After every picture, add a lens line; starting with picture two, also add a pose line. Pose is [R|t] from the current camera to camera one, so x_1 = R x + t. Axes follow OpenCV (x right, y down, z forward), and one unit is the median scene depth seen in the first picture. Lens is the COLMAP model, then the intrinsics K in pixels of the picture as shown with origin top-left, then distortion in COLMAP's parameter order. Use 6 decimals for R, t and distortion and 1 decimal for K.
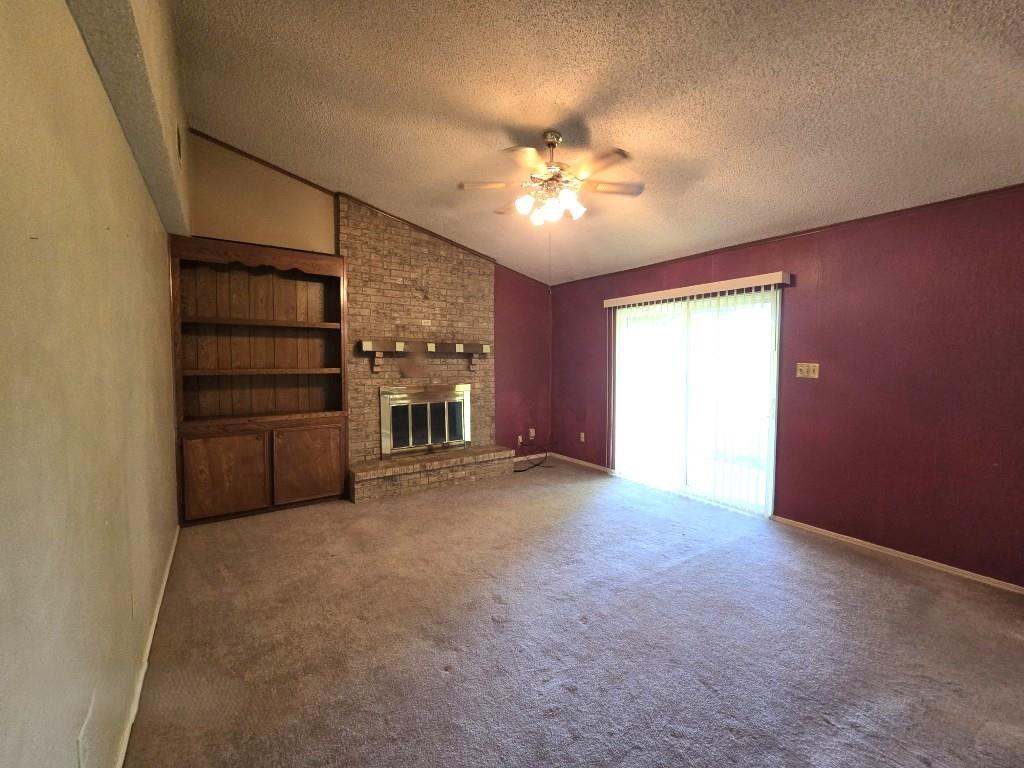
lens RADIAL K [[424.3, 0, 511.0], [0, 424.3, 378.4], [0, 0, 1]] dist [-0.002524, -0.000462]
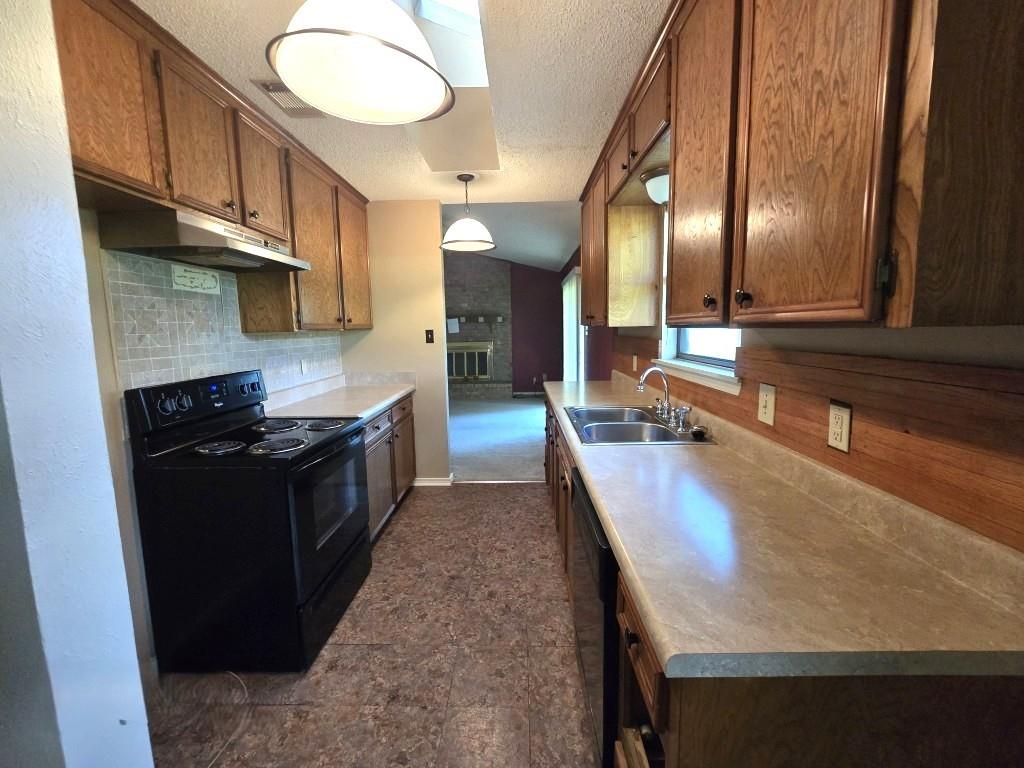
lens RADIAL K [[424.3, 0, 510.0], [0, 424.3, 381.7], [0, 0, 1]] dist [-0.002524, -0.000462]
pose [[0.811316, 0.063171, -0.581184, 1.024455], [-0.012397, 0.995780, 0.090929, 0.019566], [0.584476, -0.066567, 0.808676, -0.315992]]
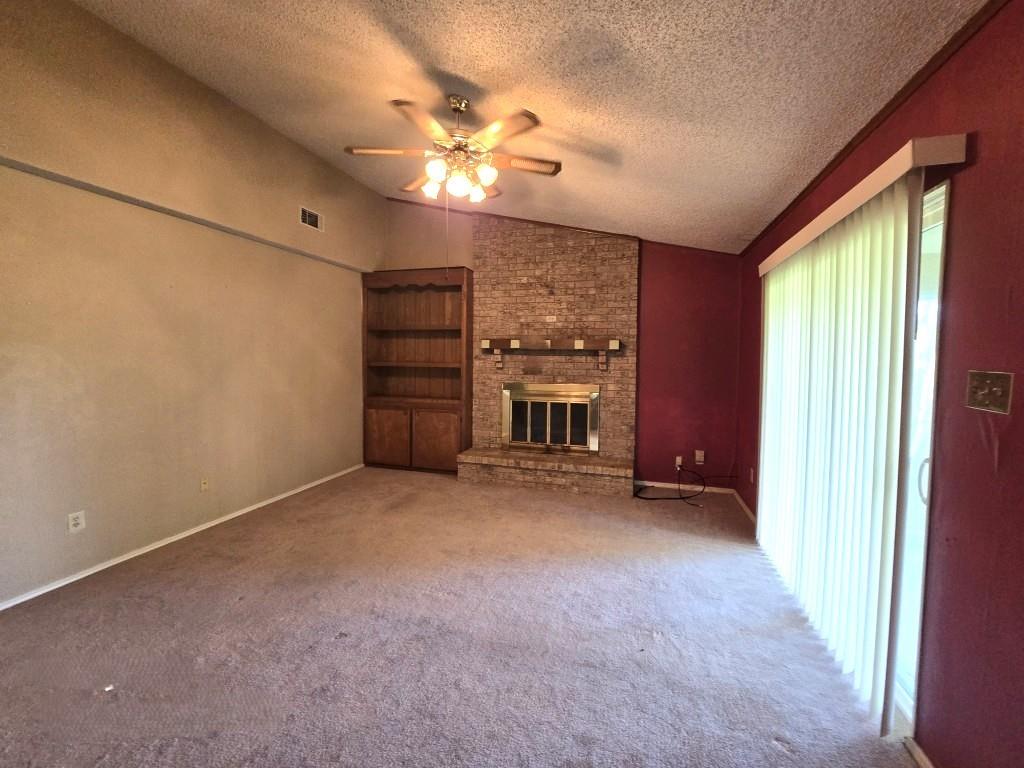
lens RADIAL K [[424.3, 0, 509.4], [0, 424.3, 377.5], [0, 0, 1]] dist [-0.002524, -0.000462]
pose [[0.618801, 0.045538, -0.784227, 0.541455], [-0.044992, 0.998734, 0.022492, -0.015818], [0.784259, 0.021366, 0.620066, 0.345041]]
